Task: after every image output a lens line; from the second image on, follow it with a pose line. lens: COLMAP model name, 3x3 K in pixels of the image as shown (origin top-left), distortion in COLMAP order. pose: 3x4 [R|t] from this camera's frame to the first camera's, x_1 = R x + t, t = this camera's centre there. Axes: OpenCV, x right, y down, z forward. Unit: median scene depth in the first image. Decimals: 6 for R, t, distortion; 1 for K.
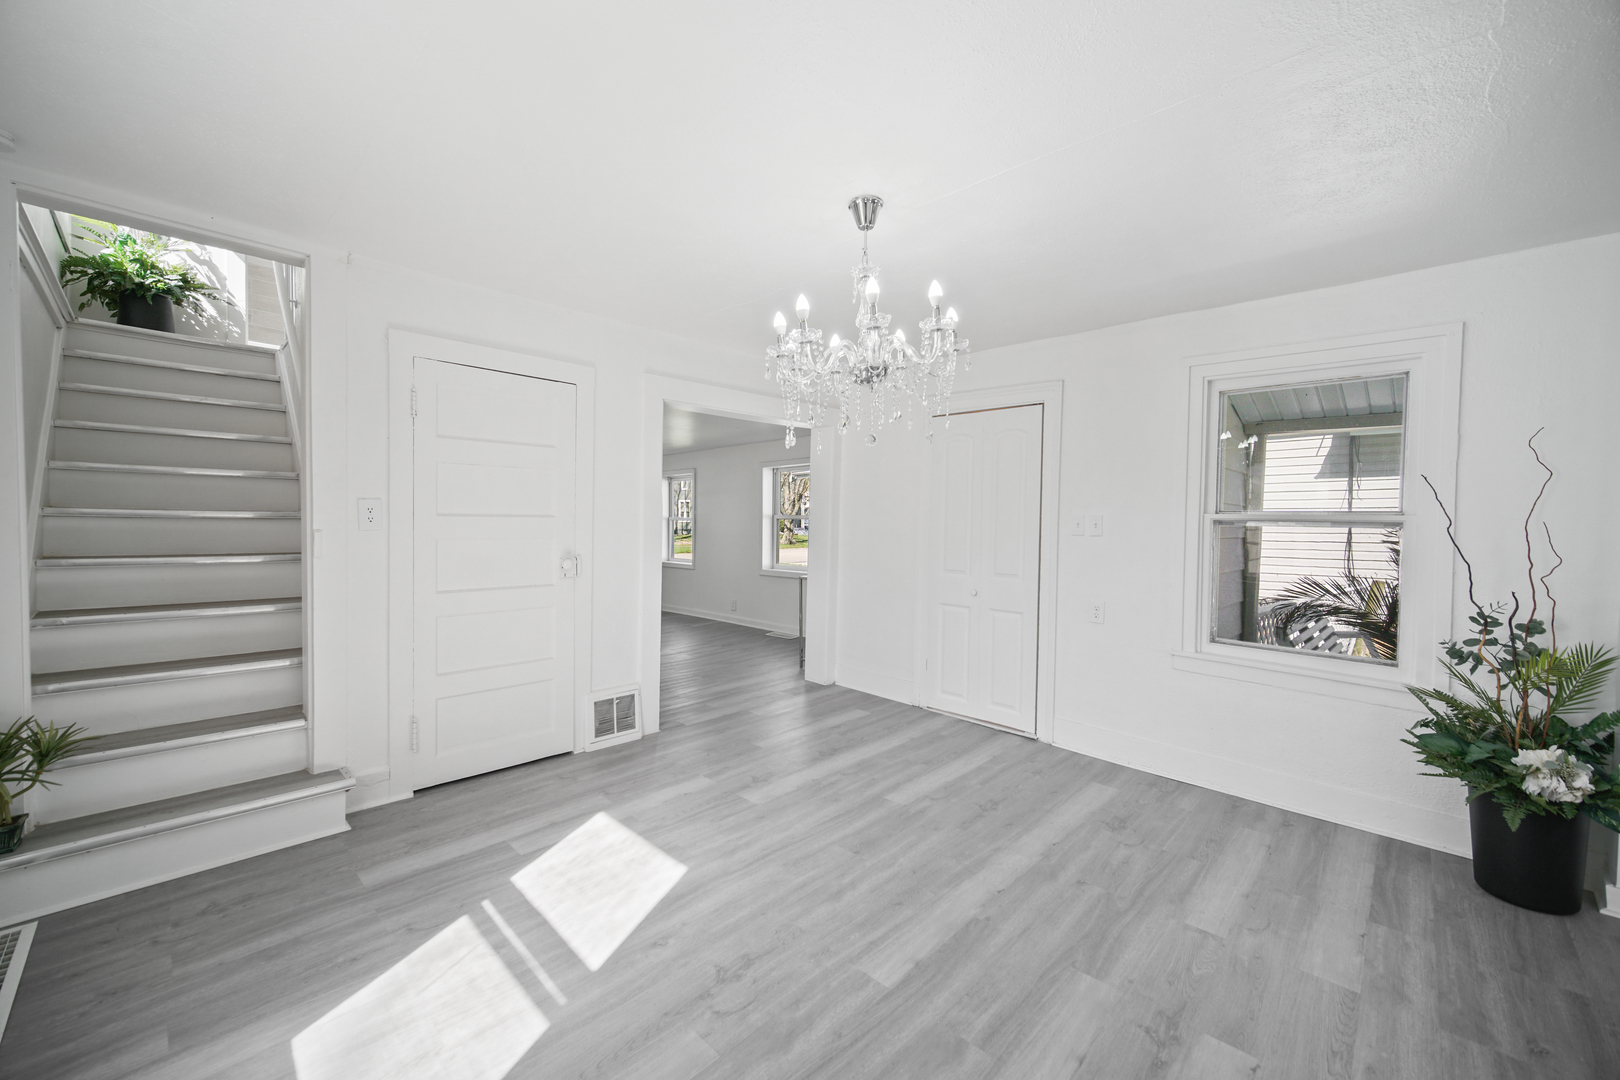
lens RADIAL K [[643.5, 0, 810.0], [0, 643.5, 540.0], [0, 0, 1]] dist [0.000341, 0.000008]
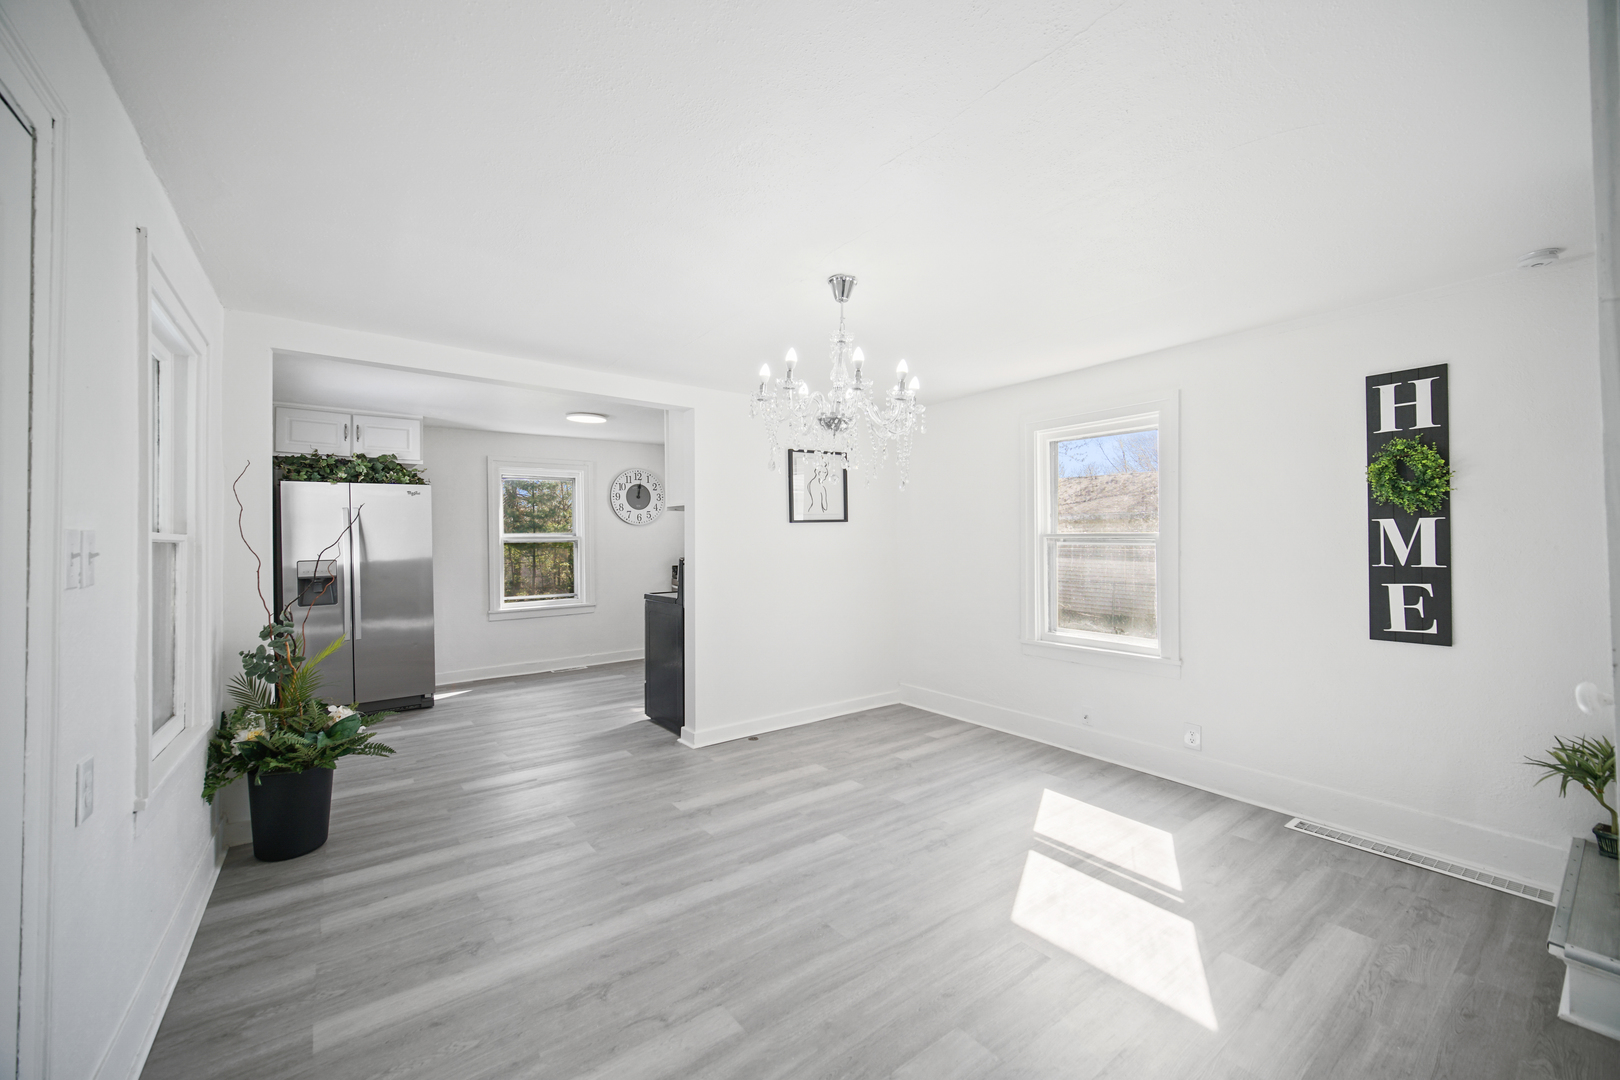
lens RADIAL K [[643.5, 0, 810.0], [0, 643.5, 540.0], [0, 0, 1]] dist [0.000341, 0.000008]
pose [[-0.988328, -0.012752, 0.151810, -0.035964], [-0.008509, 0.999556, 0.028565, -0.073217], [-0.152106, 0.026939, -0.987997, 2.017863]]
